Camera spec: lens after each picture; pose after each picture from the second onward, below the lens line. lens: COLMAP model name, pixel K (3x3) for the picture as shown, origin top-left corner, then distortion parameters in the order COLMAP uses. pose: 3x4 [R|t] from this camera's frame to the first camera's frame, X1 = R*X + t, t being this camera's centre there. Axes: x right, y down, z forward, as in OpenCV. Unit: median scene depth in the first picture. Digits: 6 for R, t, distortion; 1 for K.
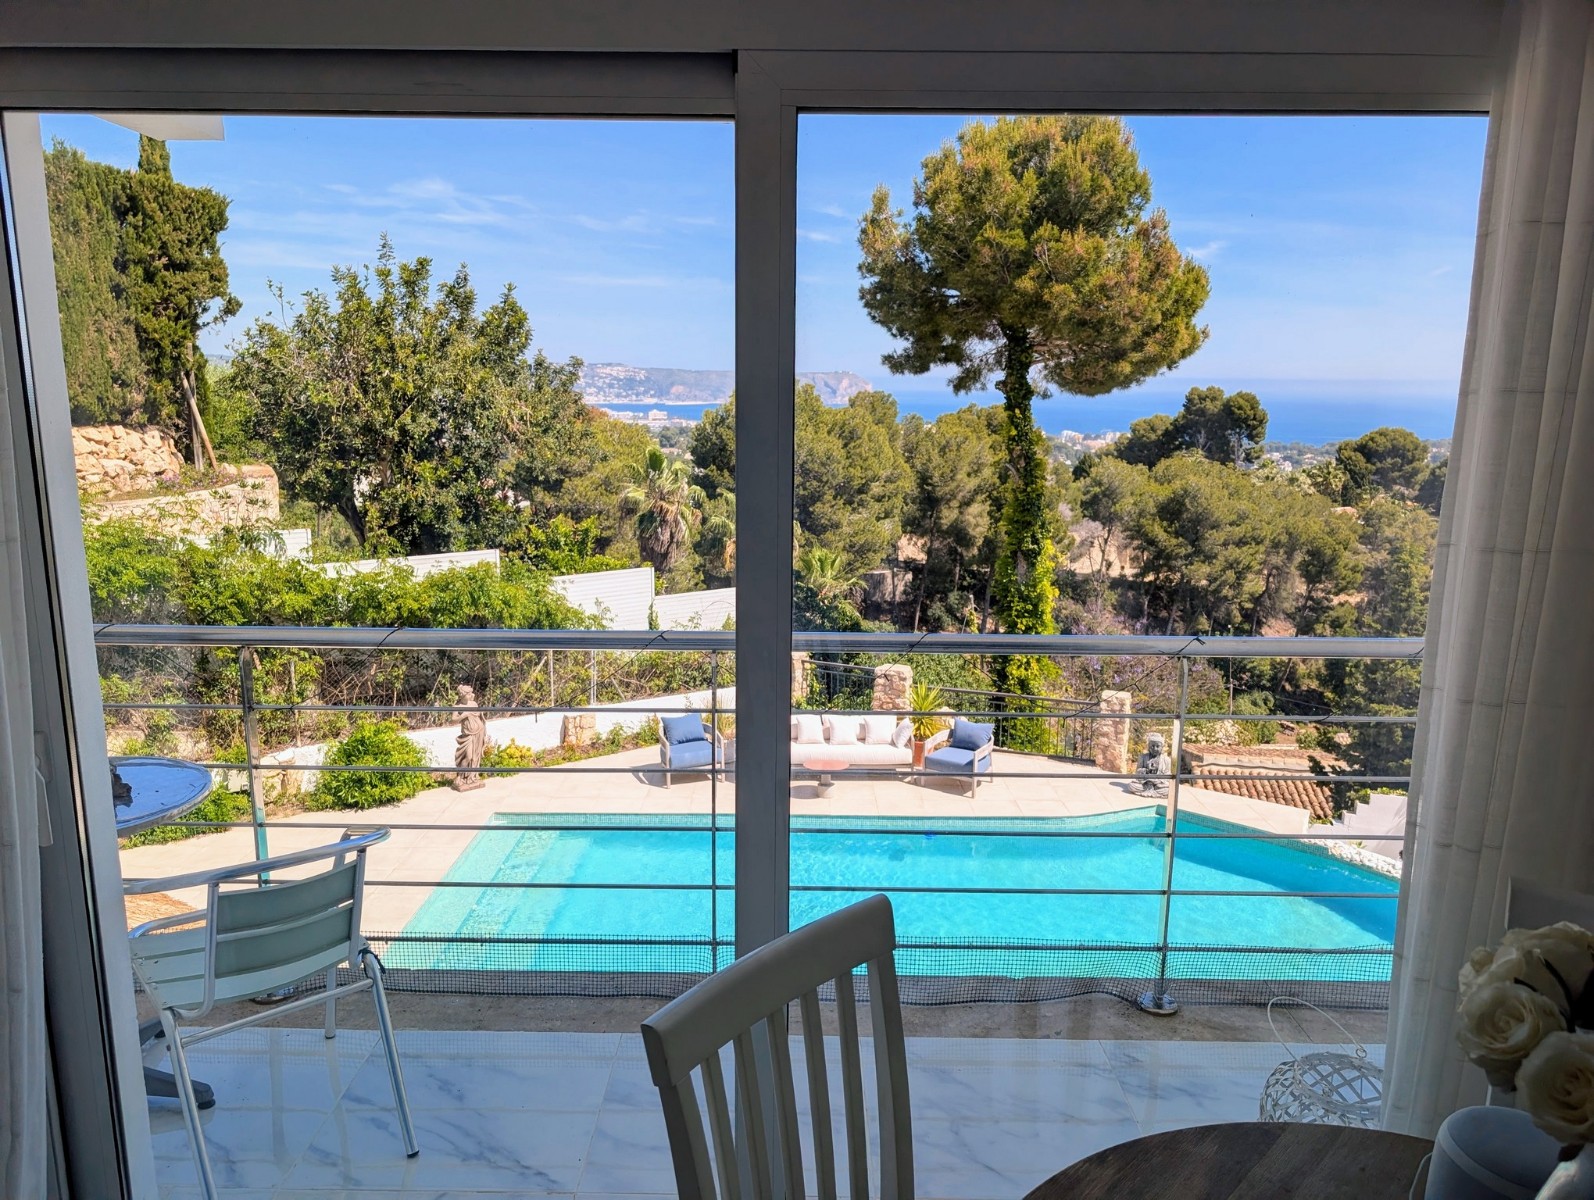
lens RADIAL K [[1147.9, 0, 780.4], [0, 1147.9, 612.3], [0, 0, 1]] dist [0.033056, -0.031504]
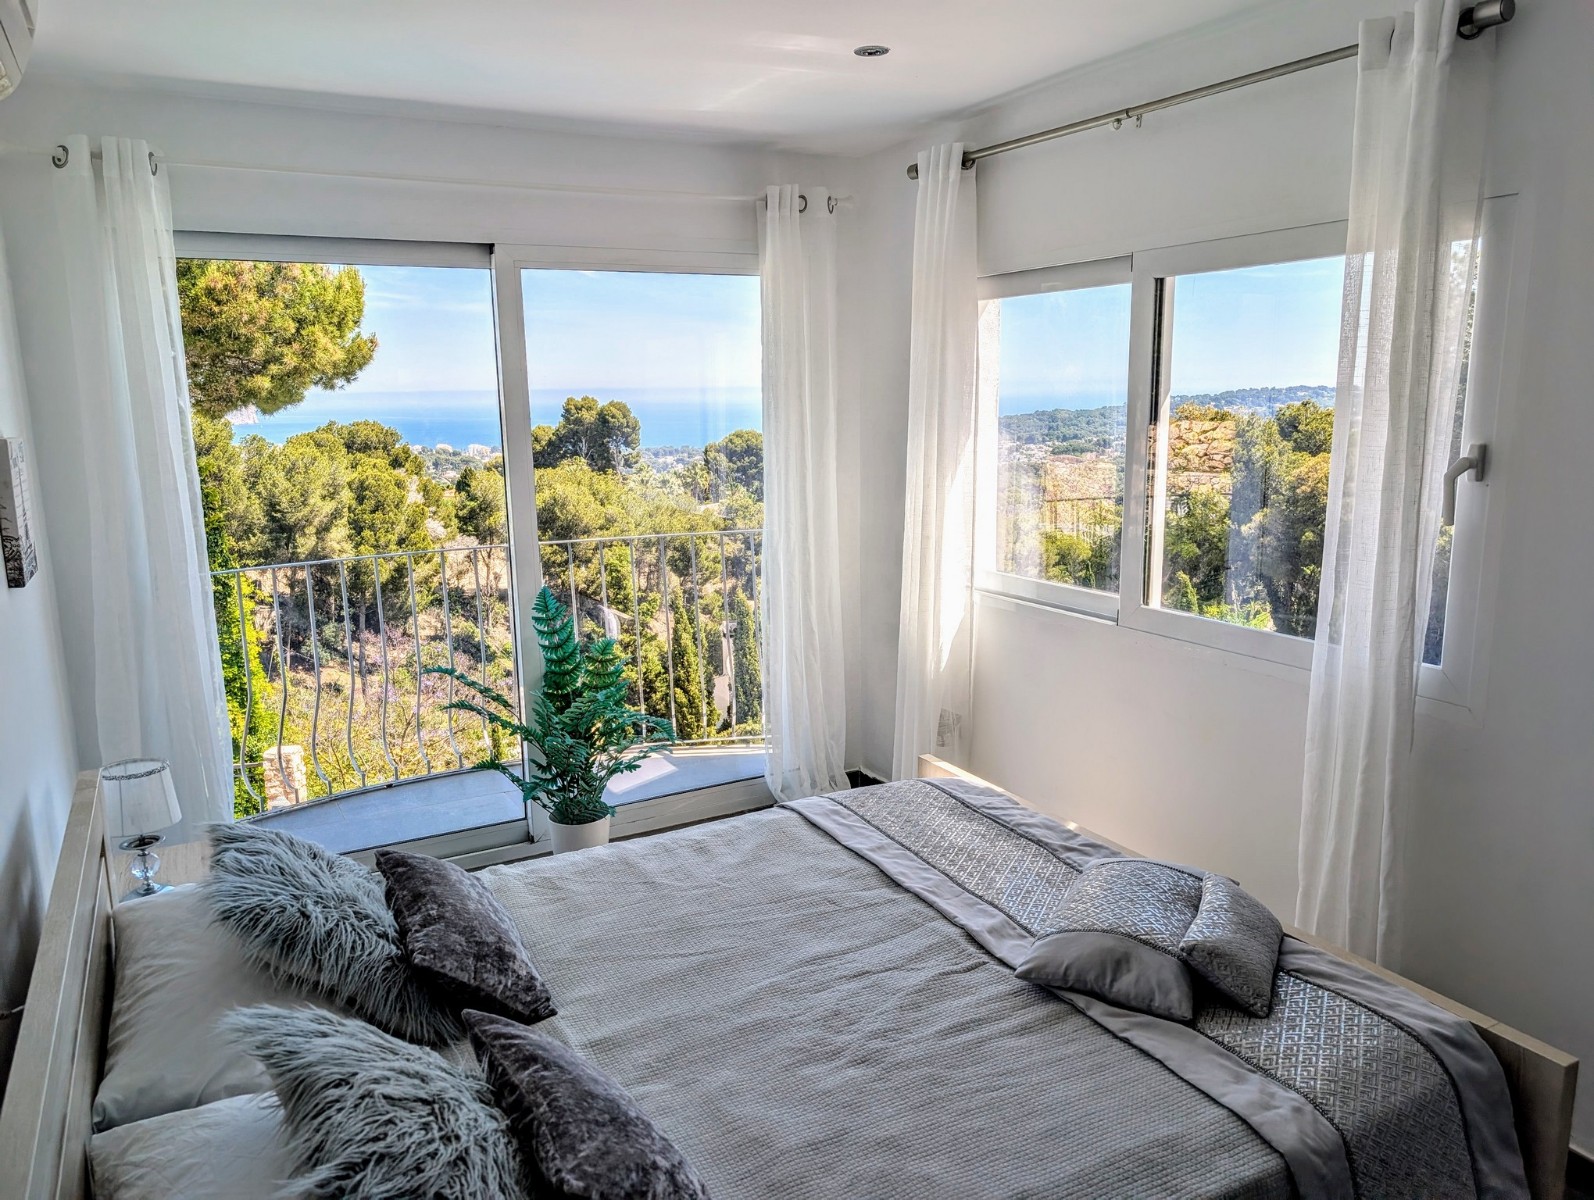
lens RADIAL K [[1147.9, 0, 789.4], [0, 1147.9, 614.6], [0, 0, 1]] dist [0.033056, -0.031504]
pose [[0.875086, -0.117600, 0.469463, 0.045539], [0.121737, 0.992326, 0.021657, -0.000766], [-0.468407, 0.038199, 0.882686, 0.006070]]
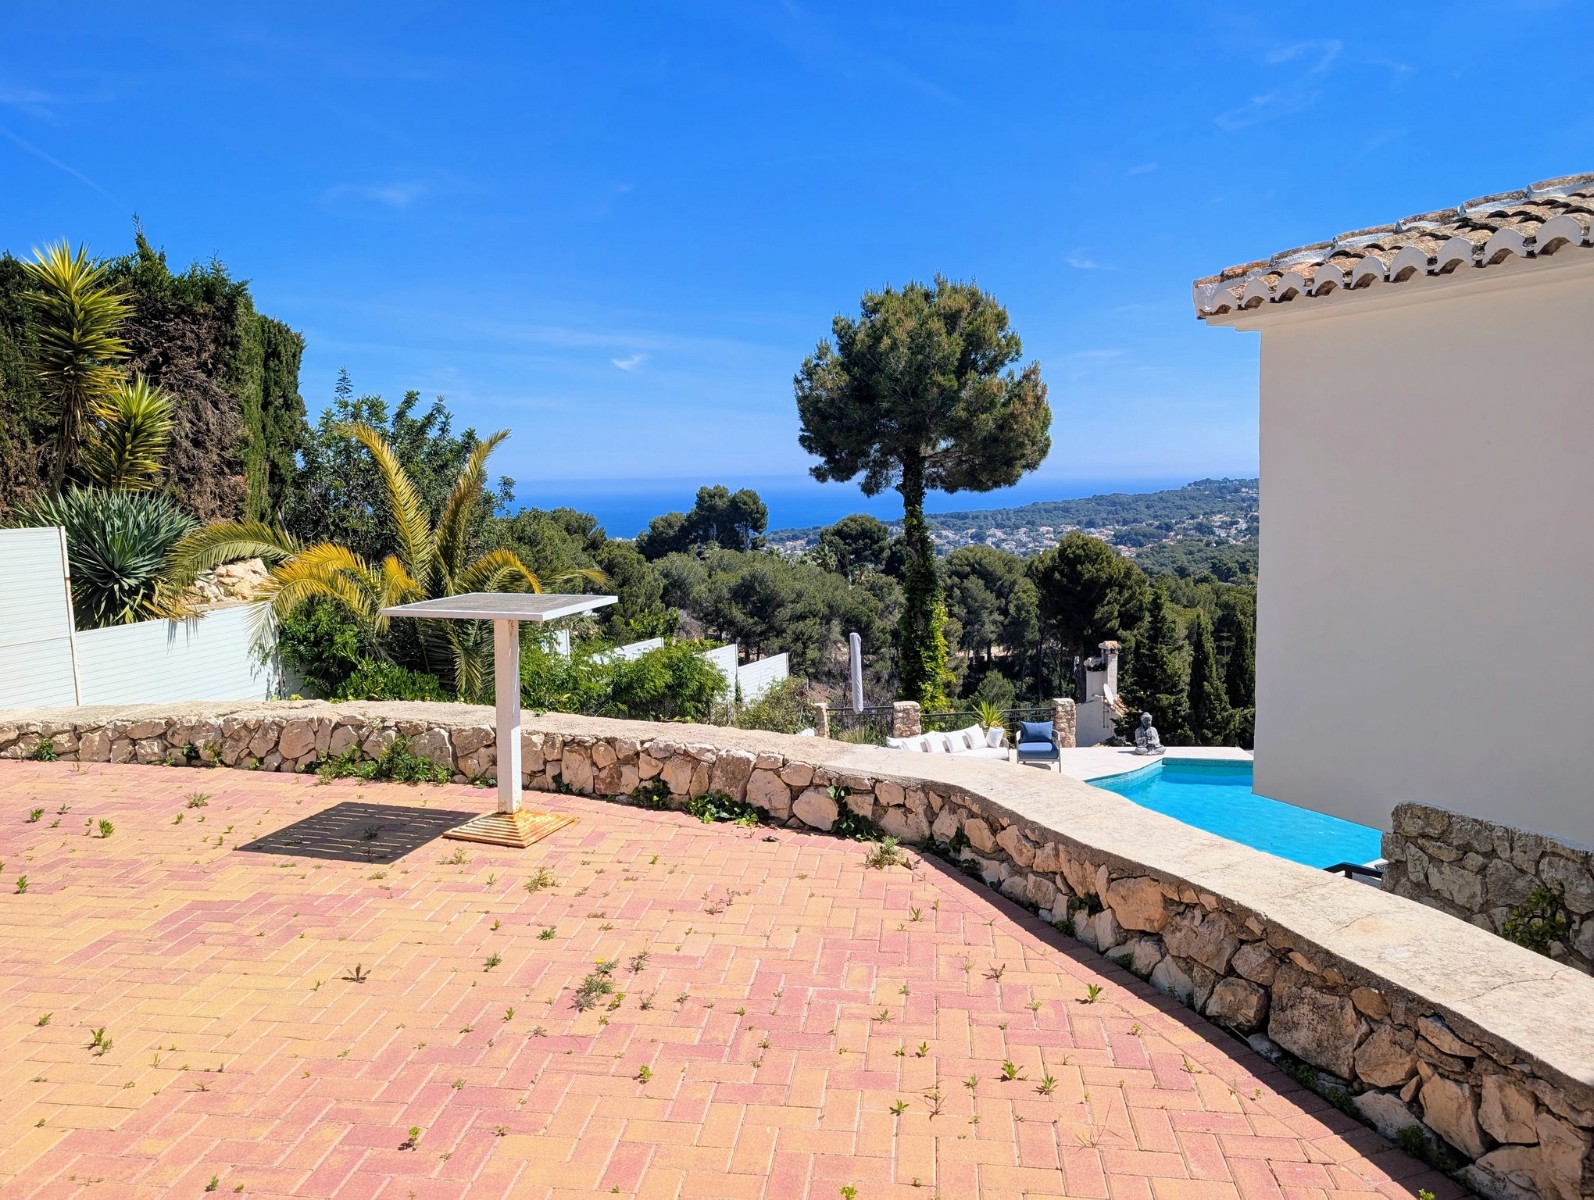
lens RADIAL K [[1147.9, 0, 791.1], [0, 1147.9, 607.3], [0, 0, 1]] dist [0.033056, -0.031504]
pose [[0.893181, -0.084382, 0.441709, -0.123436], [0.124859, 0.990152, -0.063324, 0.001336], [-0.432016, 0.111712, 0.894921, -0.024575]]
